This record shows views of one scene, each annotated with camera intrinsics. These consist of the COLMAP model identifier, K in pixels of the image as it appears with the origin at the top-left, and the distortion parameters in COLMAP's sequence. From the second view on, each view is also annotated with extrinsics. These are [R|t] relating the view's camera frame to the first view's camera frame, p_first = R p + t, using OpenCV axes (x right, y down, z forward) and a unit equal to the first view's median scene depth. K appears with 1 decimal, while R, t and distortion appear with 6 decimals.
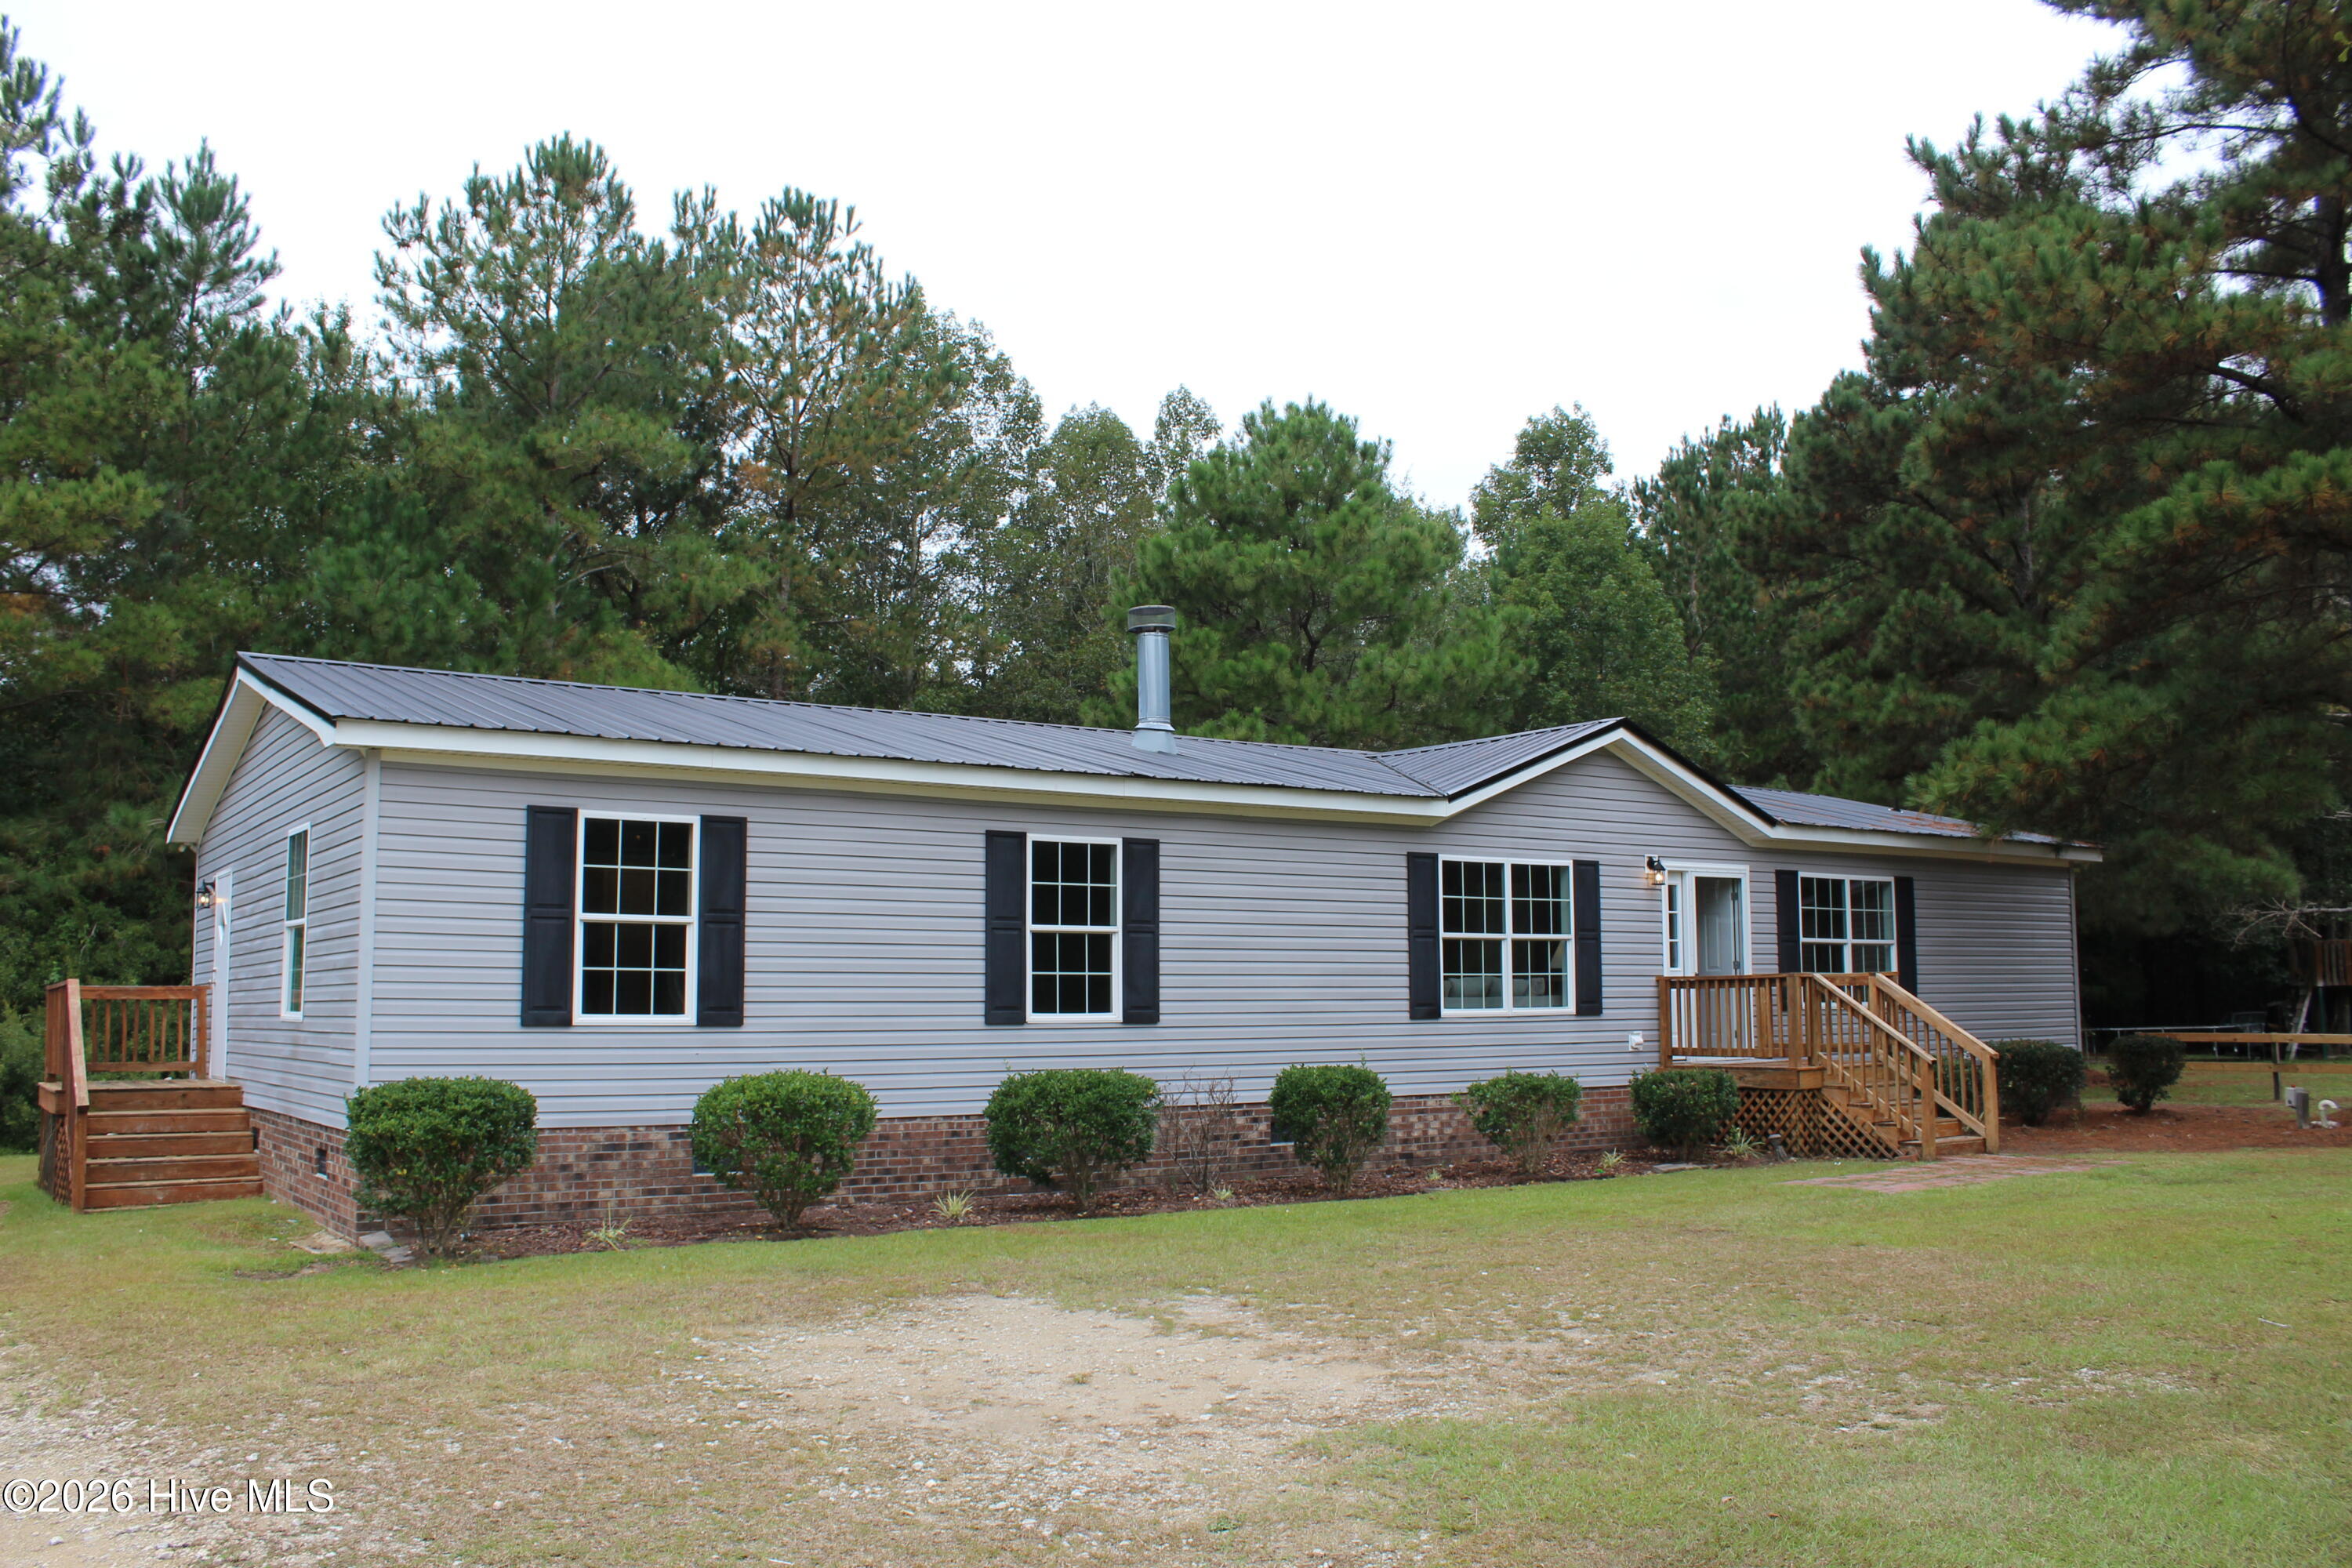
lens RADIAL K [[1960.4, 0, 1167.9], [0, 1960.4, 797.0], [0, 0, 1]] dist [-0.173286, 0.151629]
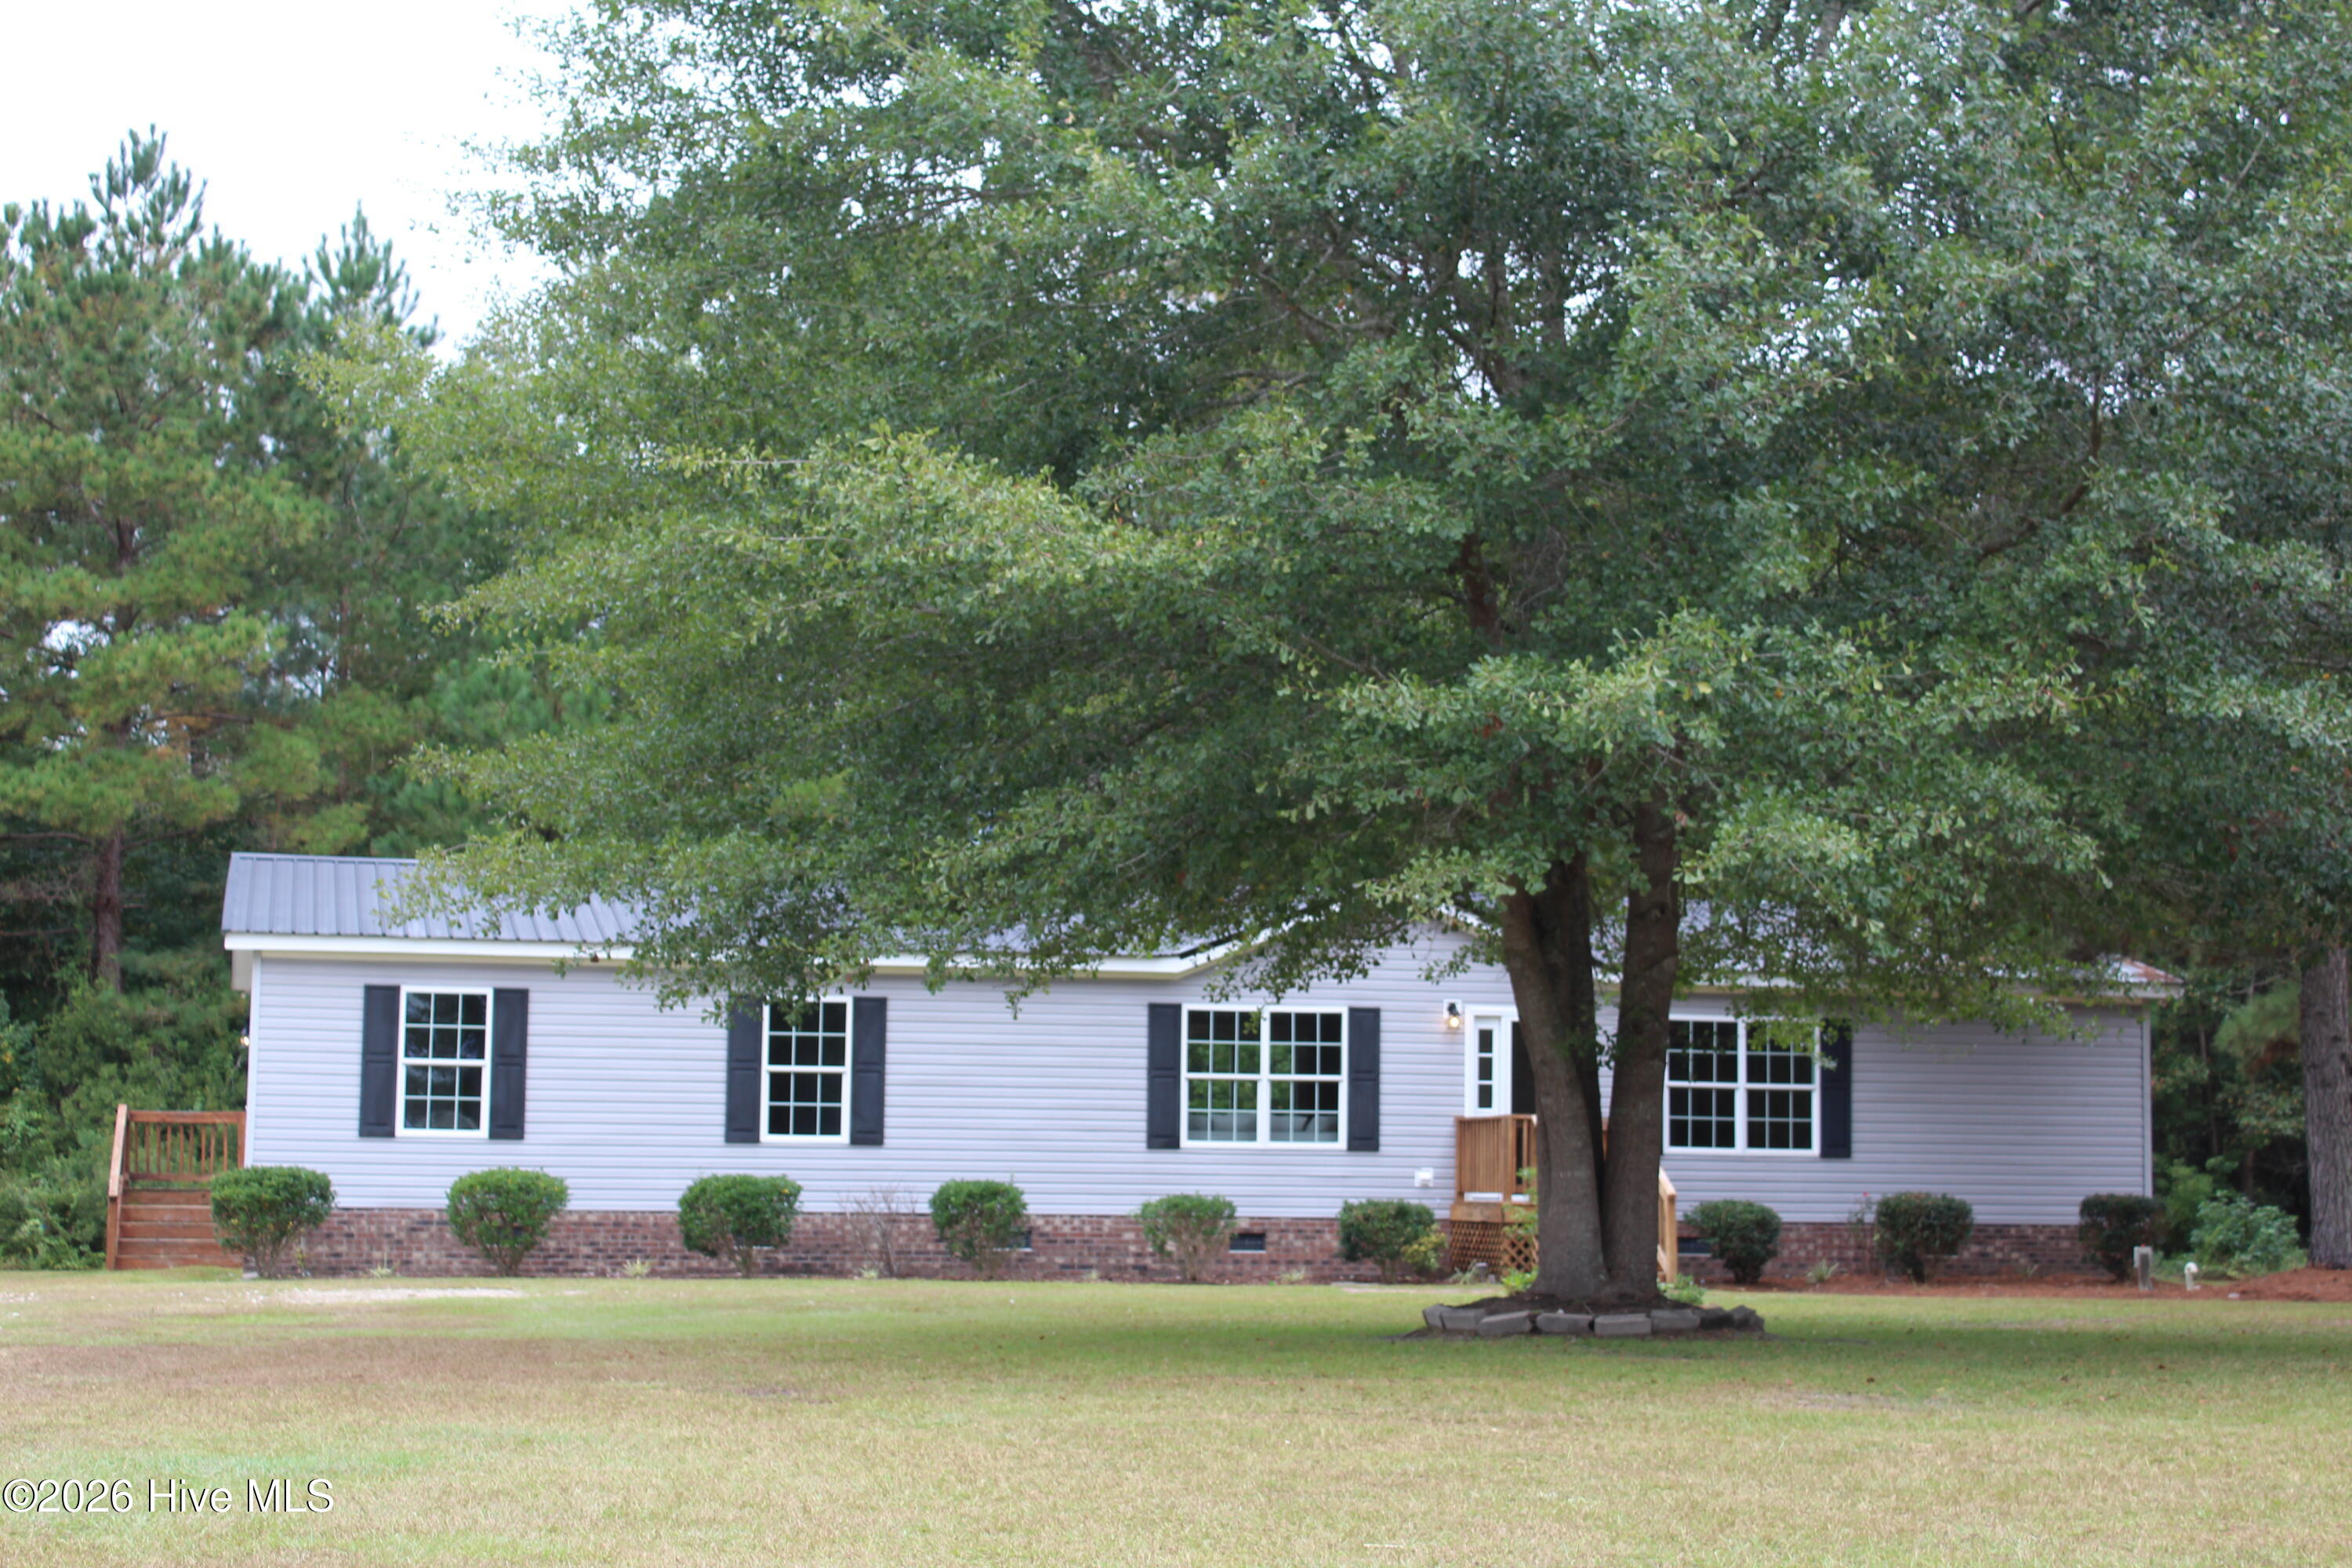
lens RADIAL K [[3845.7, 0, 1176.0], [0, 3845.7, 784.0], [0, 0, 1]] dist [-0.017324, 0.089409]
pose [[0.931895, -0.018982, -0.362232, 0.961580], [0.020042, 0.999799, -0.000831, -0.098458], [0.362175, -0.006486, 0.932087, -1.100531]]
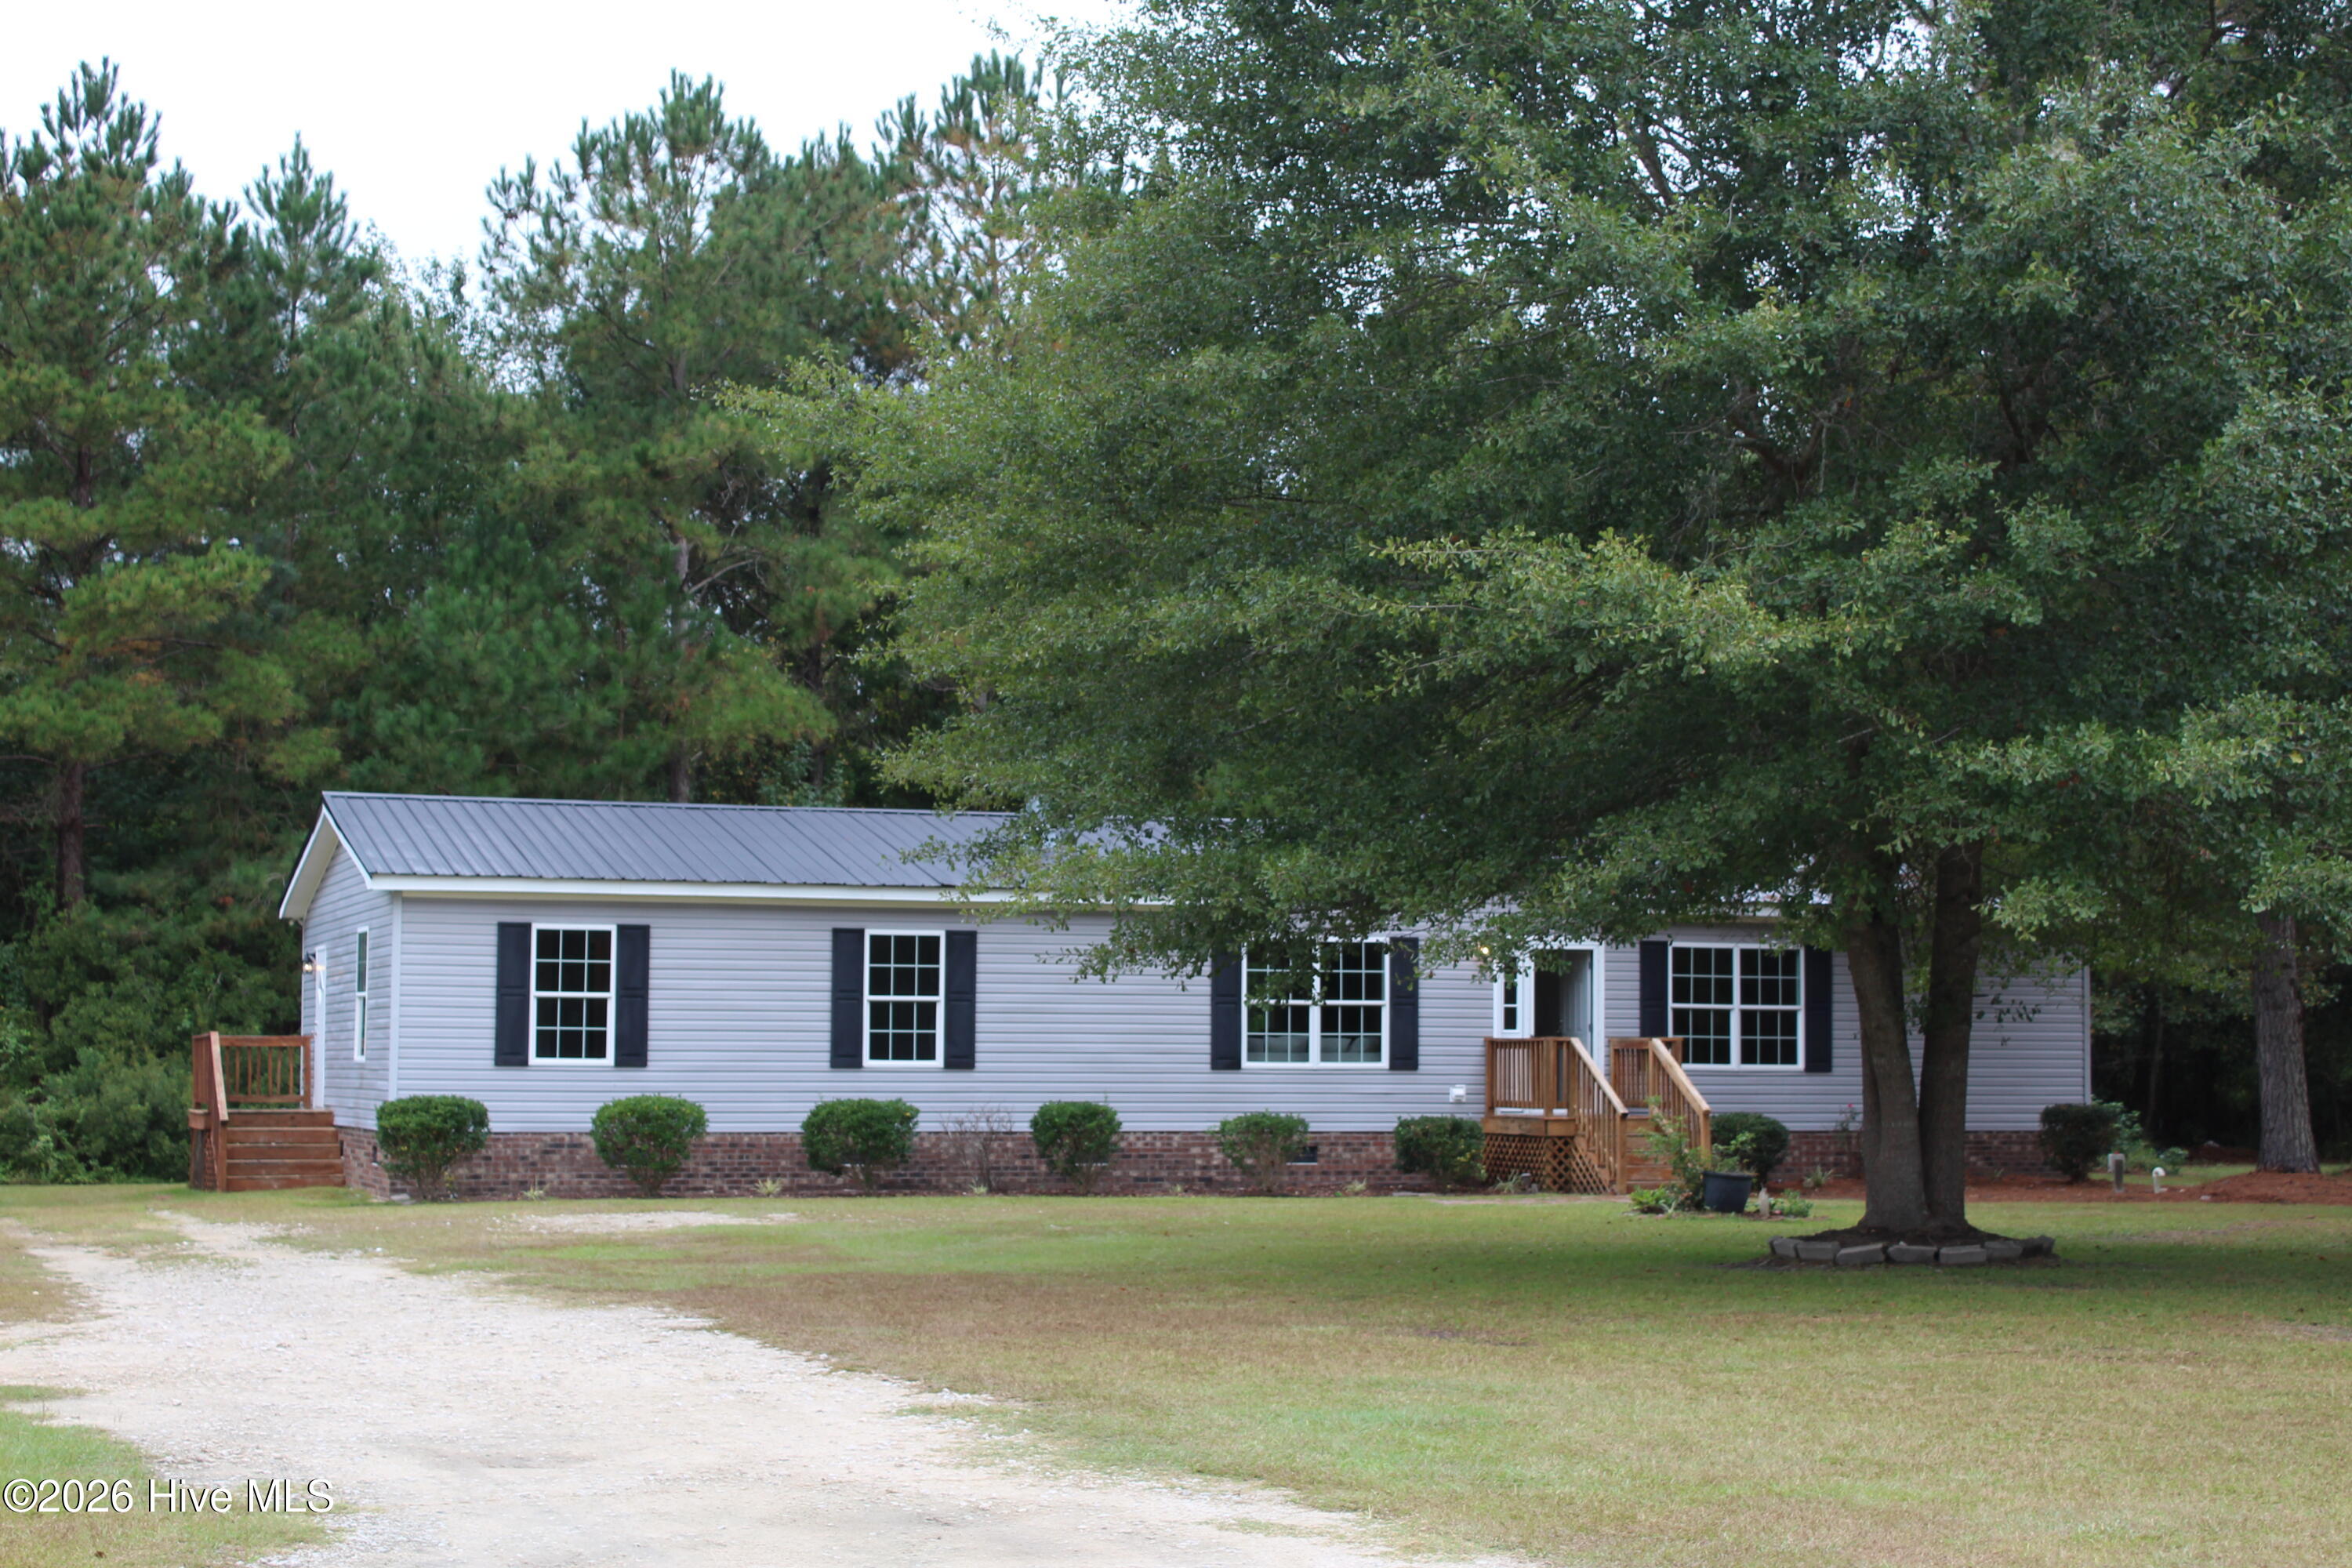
lens RADIAL K [[3845.7, 0, 1176.0], [0, 3845.7, 784.0], [0, 0, 1]] dist [-0.017324, 0.089409]
pose [[0.964852, -0.005757, -0.262730, 0.743288], [0.015422, 0.999277, 0.034740, -0.152290], [0.262340, -0.037570, 0.964244, -1.351523]]
